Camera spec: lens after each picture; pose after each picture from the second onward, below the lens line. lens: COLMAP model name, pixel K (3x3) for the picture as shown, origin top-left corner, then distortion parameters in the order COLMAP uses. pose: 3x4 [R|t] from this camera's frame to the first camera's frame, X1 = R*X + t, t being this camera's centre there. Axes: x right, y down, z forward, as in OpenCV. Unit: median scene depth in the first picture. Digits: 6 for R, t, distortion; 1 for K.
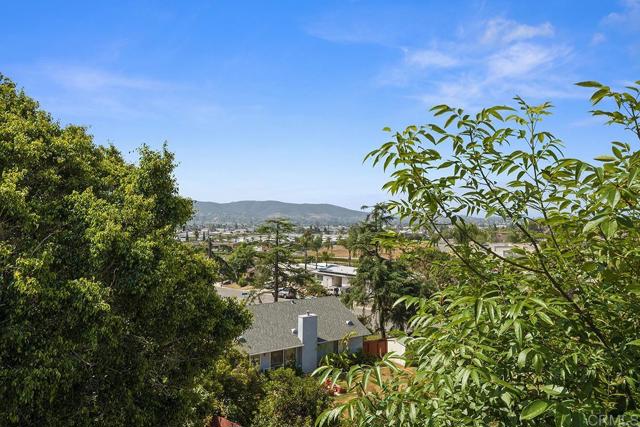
lens RADIAL K [[439.7, 0, 320.0], [0, 439.7, 213.5], [0, 0, 1]] dist [-0.003964, -0.000200]
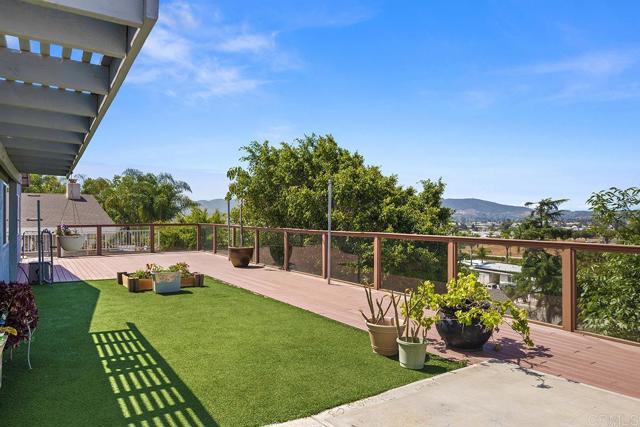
lens RADIAL K [[439.7, 0, 320.0], [0, 439.7, 213.5], [0, 0, 1]] dist [-0.003964, -0.000200]
pose [[0.947268, -0.010331, -0.320275, -0.030477], [0.012825, 0.999902, 0.005679, -0.003716], [0.320185, -0.009487, 0.947308, -0.114520]]
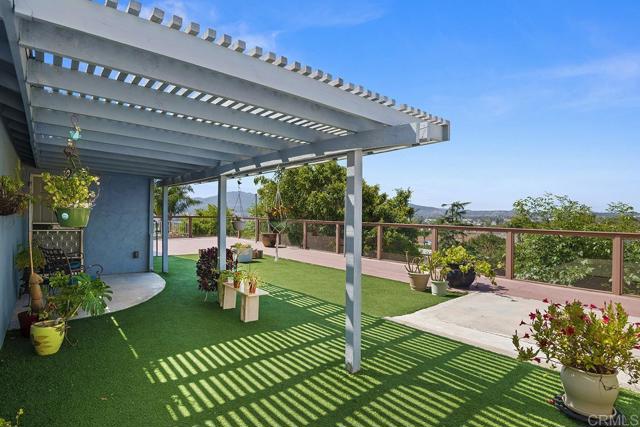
lens RADIAL K [[338.4, 0, 320.0], [0, 338.4, 213.5], [0, 0, 1]] dist [-0.003241, -0.000704]
pose [[0.976805, 0.003638, -0.214101, -0.055939], [-0.000423, 0.999887, 0.015056, -0.003691], [0.214132, -0.014616, 0.976695, -0.151334]]
